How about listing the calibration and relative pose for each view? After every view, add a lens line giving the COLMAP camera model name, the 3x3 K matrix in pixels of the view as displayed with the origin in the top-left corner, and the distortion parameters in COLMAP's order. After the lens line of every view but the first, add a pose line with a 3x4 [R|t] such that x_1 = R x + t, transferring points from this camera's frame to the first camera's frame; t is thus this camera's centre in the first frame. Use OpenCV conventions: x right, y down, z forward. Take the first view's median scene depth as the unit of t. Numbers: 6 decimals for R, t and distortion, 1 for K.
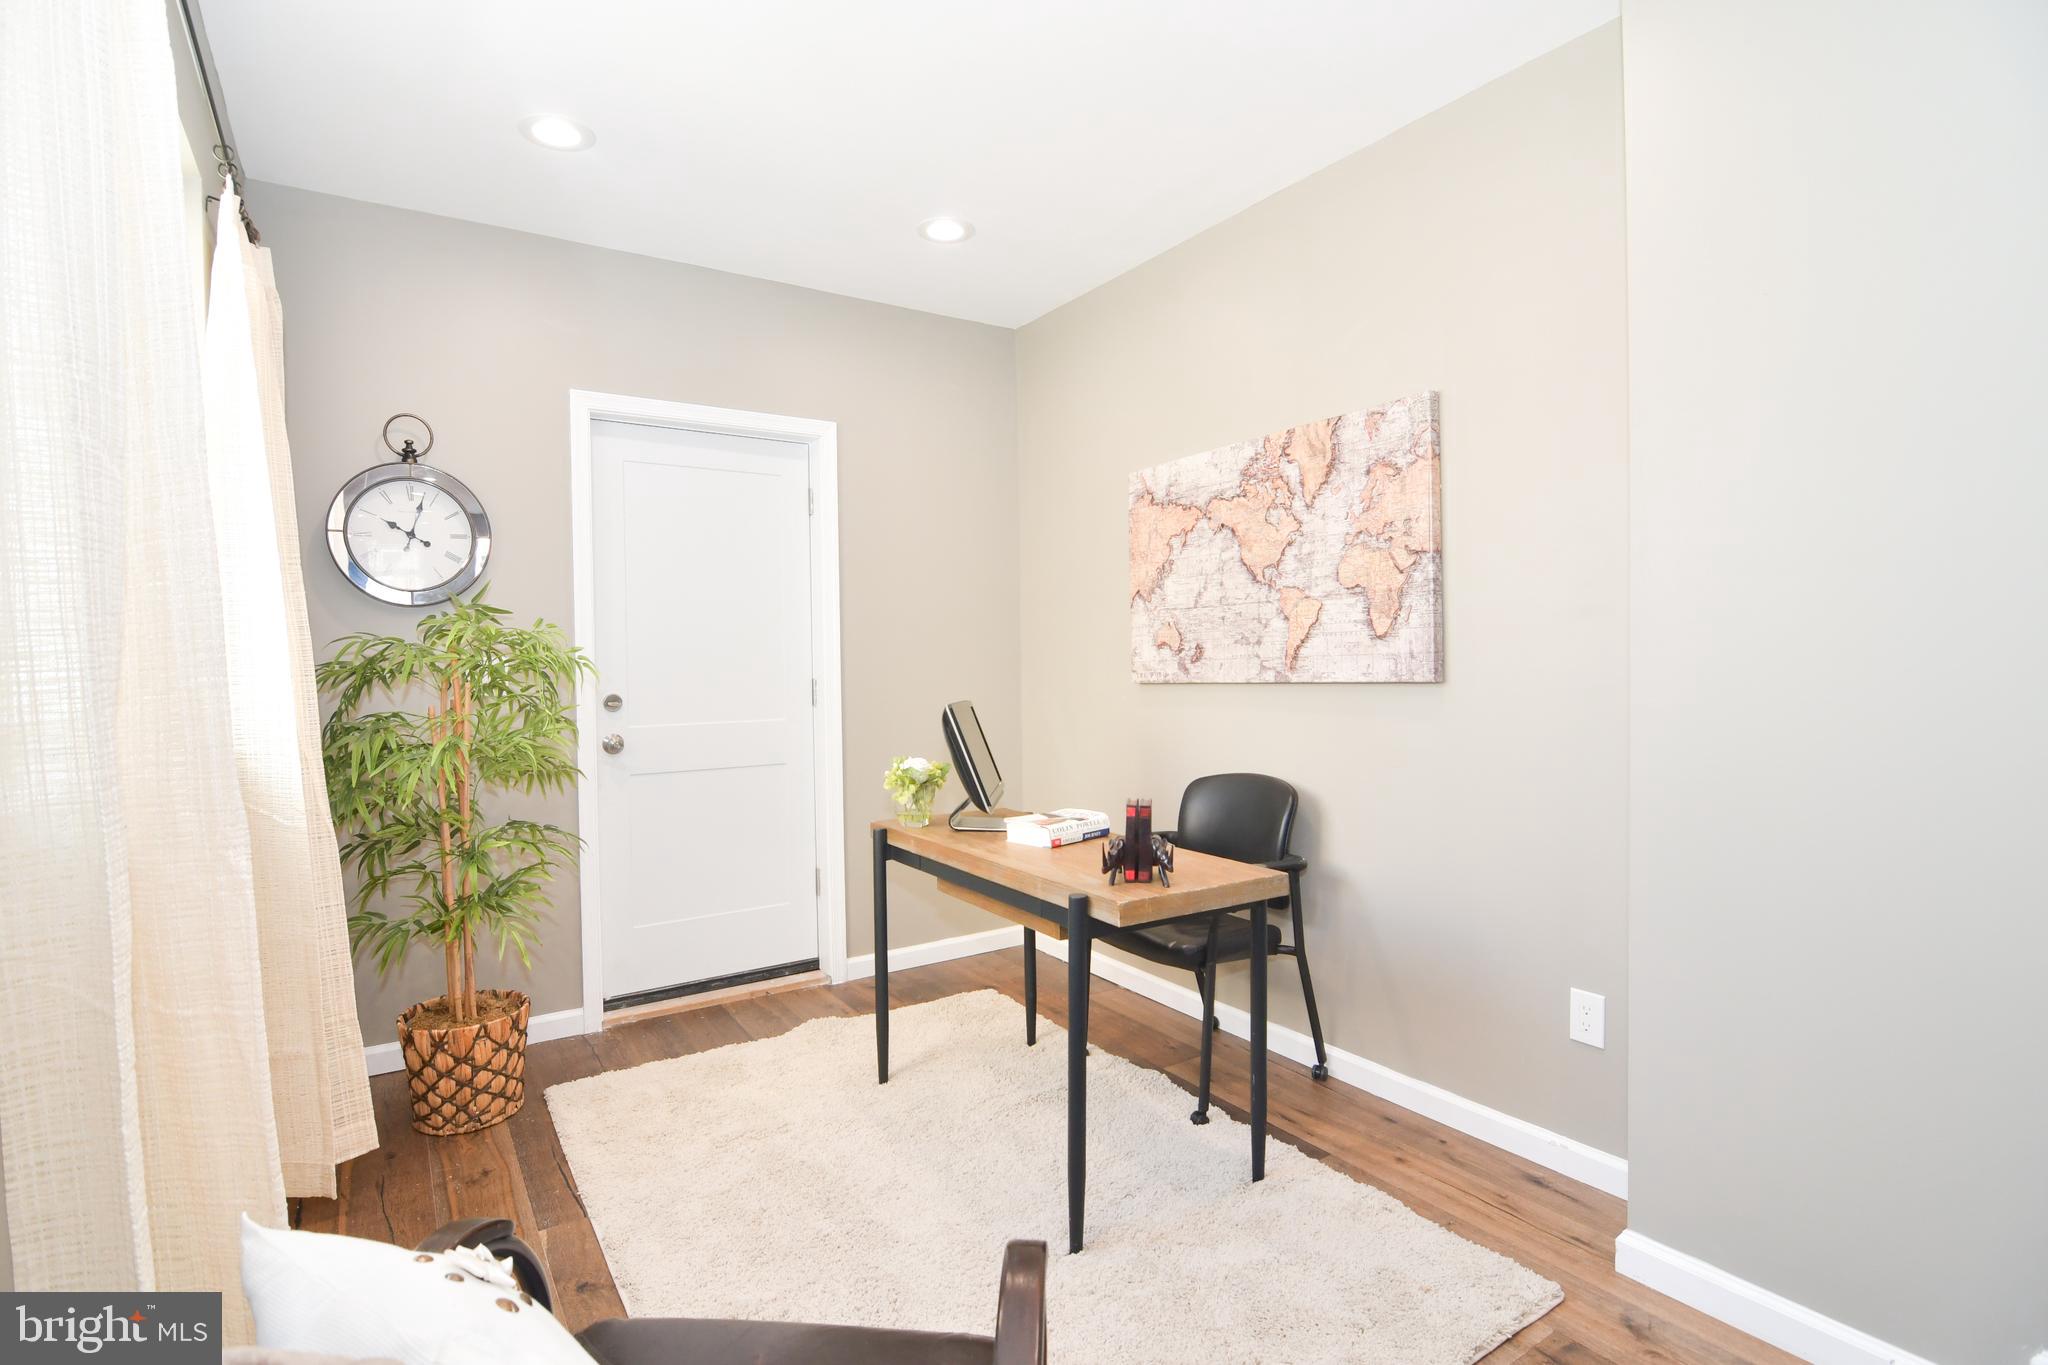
lens RADIAL K [[982.4, 0, 1002.8], [0, 982.4, 680.5], [0, 0, 1]] dist [-0.011056, -0.008804]
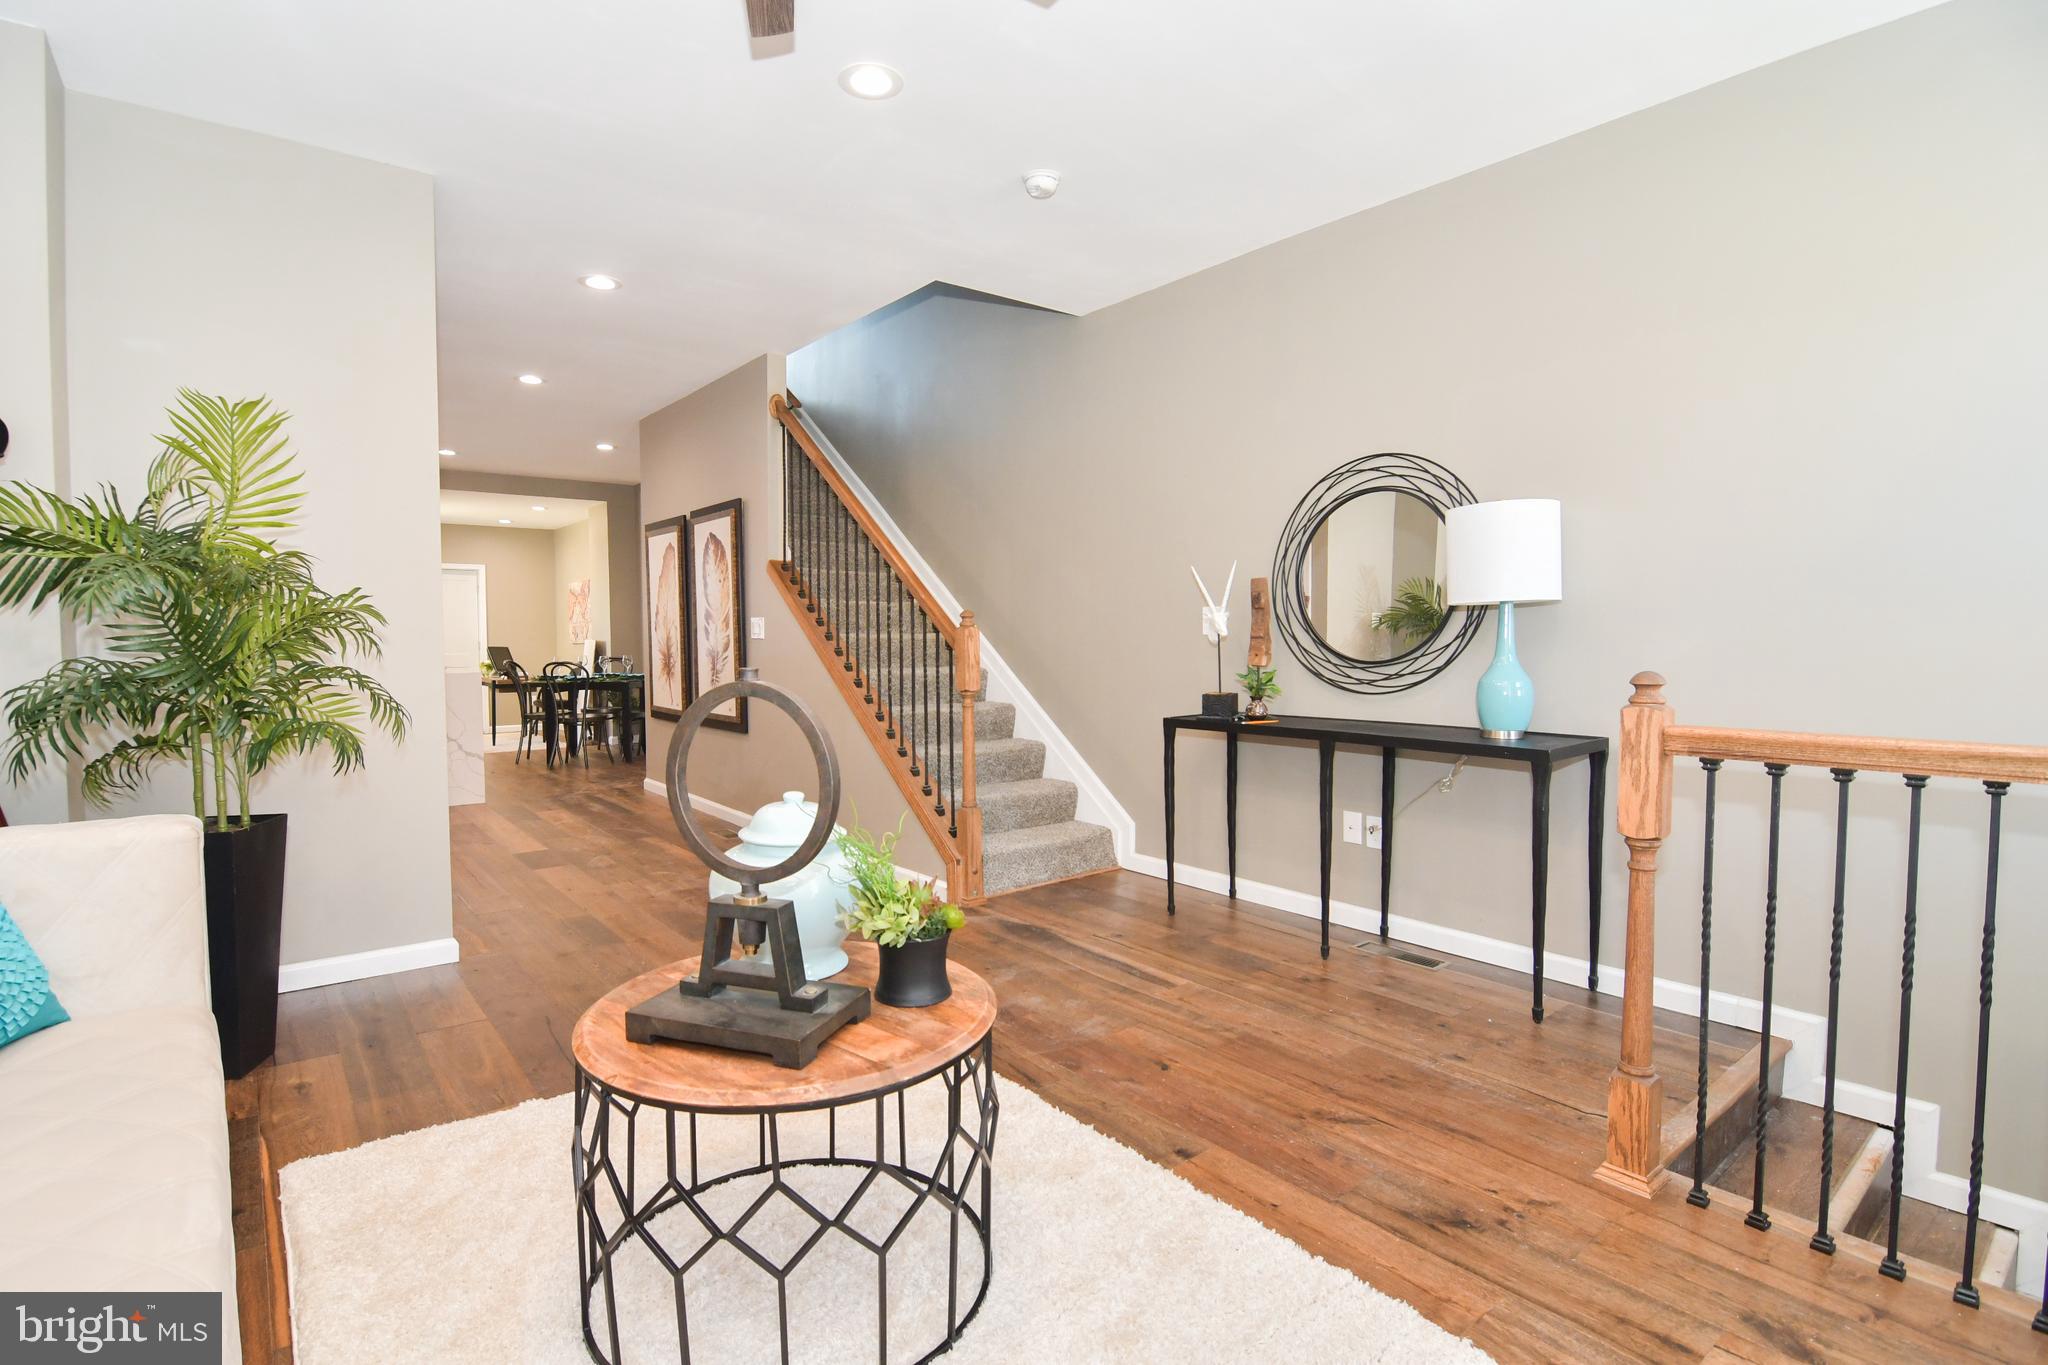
lens RADIAL K [[982.4, 0, 1013.9], [0, 982.4, 691.2], [0, 0, 1]] dist [-0.011056, -0.008804]
pose [[0.993793, 0.005300, 0.111115, 1.622094], [-0.009068, 0.999400, 0.033434, 0.049865], [-0.110871, -0.034234, 0.993245, -3.244483]]
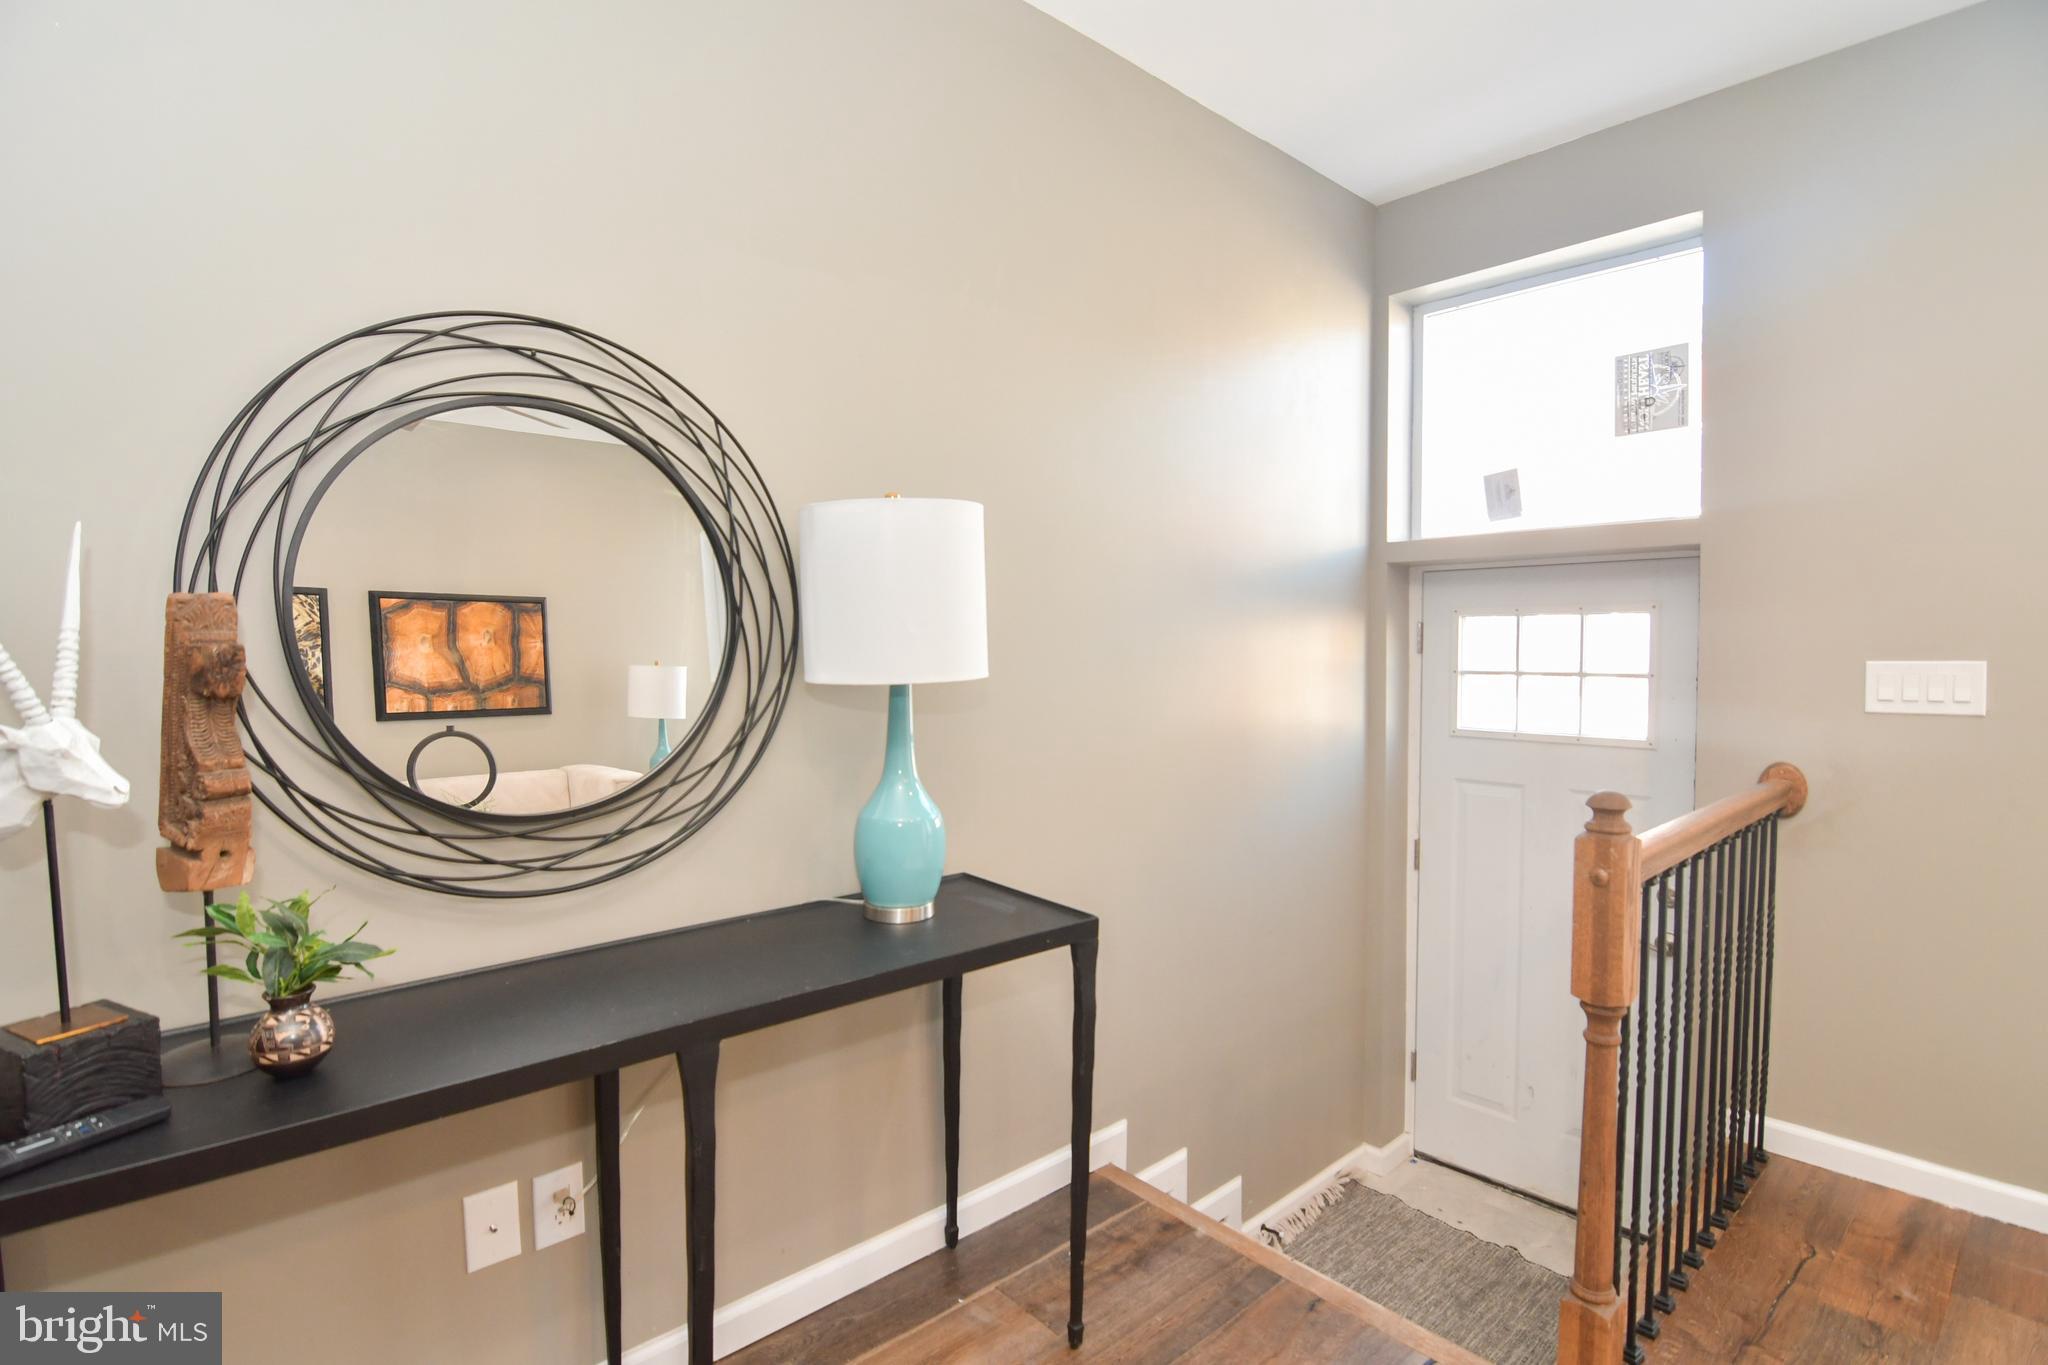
lens RADIAL K [[982.4, 0, 1015.2], [0, 982.4, 686.0], [0, 0, 1]] dist [-0.011056, -0.008804]
pose [[-0.151456, -0.027165, 0.988091, 1.663167], [0.027799, 0.999110, 0.031729, -0.029716], [-0.988073, 0.032274, -0.150566, -2.199902]]
